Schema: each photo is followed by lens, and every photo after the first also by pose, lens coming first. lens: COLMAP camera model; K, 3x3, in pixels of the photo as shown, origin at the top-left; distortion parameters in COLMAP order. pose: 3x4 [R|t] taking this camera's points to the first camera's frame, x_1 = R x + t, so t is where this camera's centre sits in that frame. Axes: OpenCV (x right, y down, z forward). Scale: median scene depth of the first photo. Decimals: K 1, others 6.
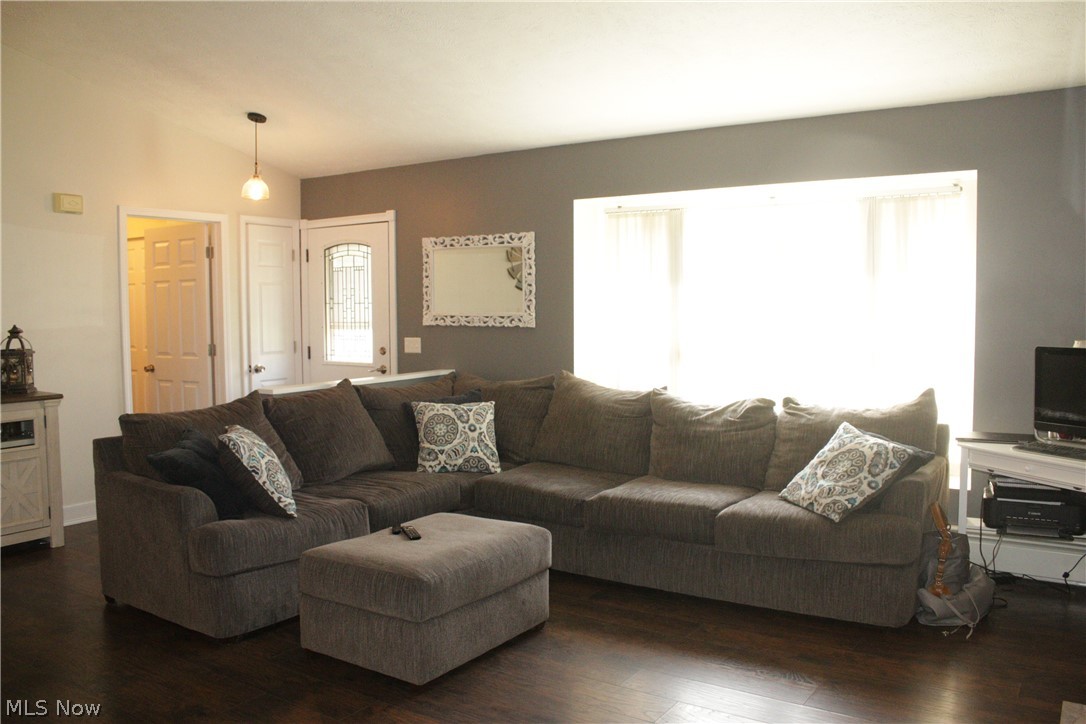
lens RADIAL K [[935.1, 0, 543.4], [0, 935.1, 356.2], [0, 0, 1]] dist [-0.099645, 0.080859]
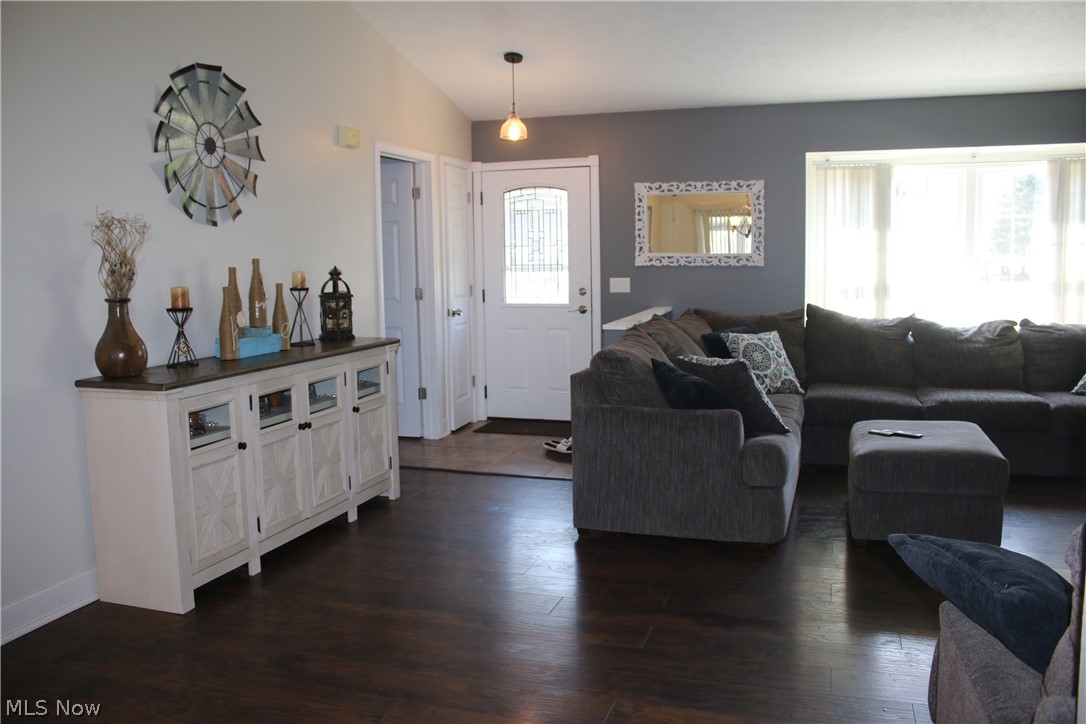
lens RADIAL K [[935.1, 0, 551.0], [0, 935.1, 358.2], [0, 0, 1]] dist [-0.099645, 0.080859]
pose [[0.948798, -0.040607, 0.313263, -0.599404], [0.024387, 0.998159, 0.055525, 0.011099], [-0.314941, -0.045043, 0.948042, 0.022179]]
